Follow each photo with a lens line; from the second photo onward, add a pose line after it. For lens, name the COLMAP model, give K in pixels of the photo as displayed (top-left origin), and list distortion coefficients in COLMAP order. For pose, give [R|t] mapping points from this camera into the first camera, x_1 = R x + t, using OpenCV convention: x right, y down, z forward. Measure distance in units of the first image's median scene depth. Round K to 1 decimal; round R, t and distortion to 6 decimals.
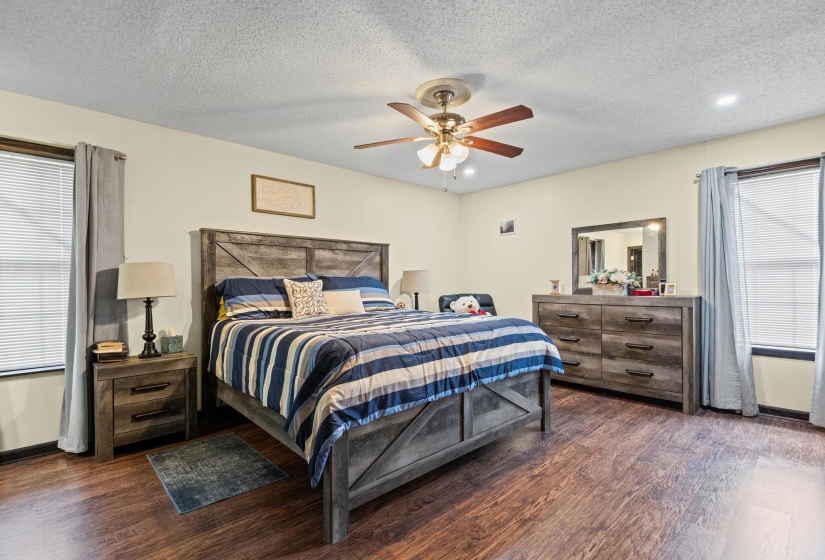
lens RADIAL K [[365.0, 0, 411.5], [0, 365.0, 284.8], [0, 0, 1]] dist [0.002925, -0.003388]
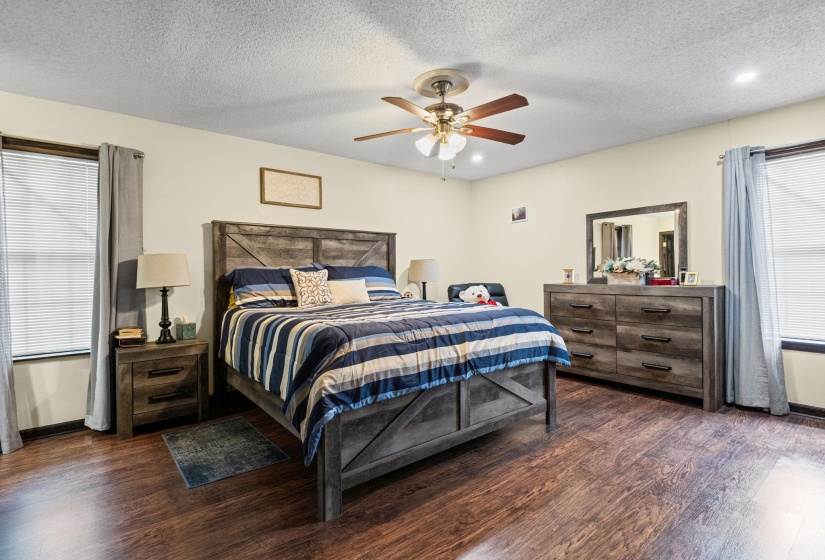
lens RADIAL K [[389.9, 0, 413.0], [0, 389.9, 273.5], [0, 0, 1]] dist [0.002850, -0.003877]
pose [[0.996706, -0.002693, -0.081053, 0.094956], [0.002685, 0.999996, -0.000214, -0.001995], [0.081053, -0.000005, 0.996710, -0.073315]]
